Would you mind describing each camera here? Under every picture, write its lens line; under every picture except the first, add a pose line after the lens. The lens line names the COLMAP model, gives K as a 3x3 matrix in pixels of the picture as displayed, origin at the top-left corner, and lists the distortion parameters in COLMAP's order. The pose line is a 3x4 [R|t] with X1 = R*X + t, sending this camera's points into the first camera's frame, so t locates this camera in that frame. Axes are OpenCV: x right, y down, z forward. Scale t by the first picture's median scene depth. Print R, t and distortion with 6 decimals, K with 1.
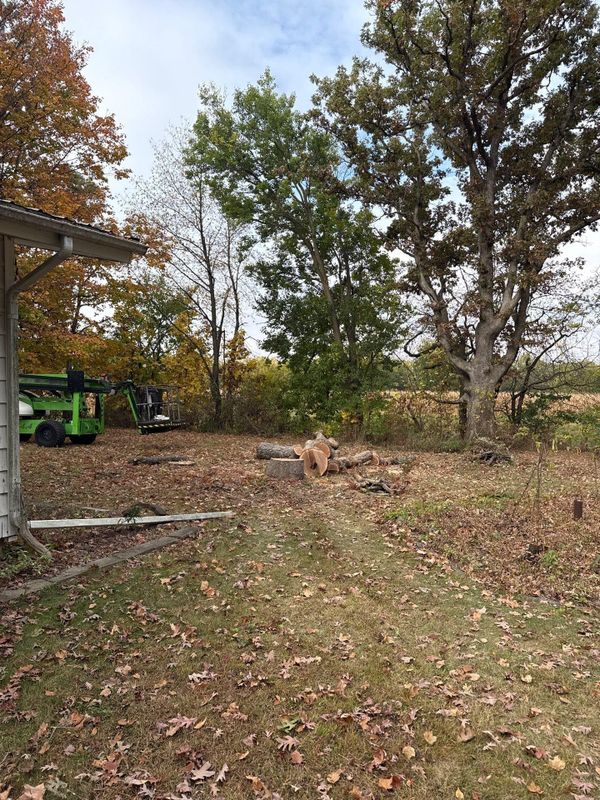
lens RADIAL K [[586.1, 0, 300.0], [0, 586.1, 400.0], [0, 0, 1]] dist [0.198867, -0.404760]
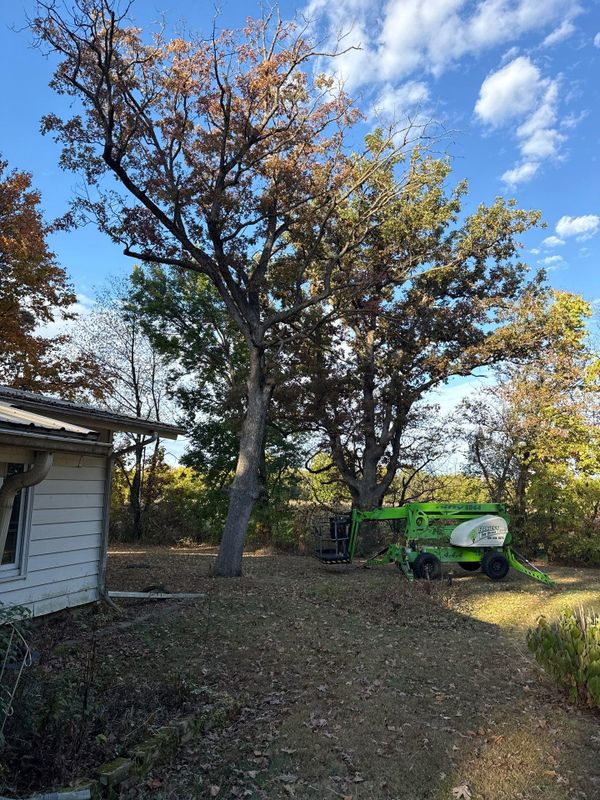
lens RADIAL K [[586.1, 0, 300.0], [0, 586.1, 400.0], [0, 0, 1]] dist [0.198867, -0.404760]
pose [[0.983856, 0.036450, 0.175212, -0.046669], [-0.004141, 0.983414, -0.181328, -0.004690], [-0.178915, 0.177675, 0.967688, -0.164569]]
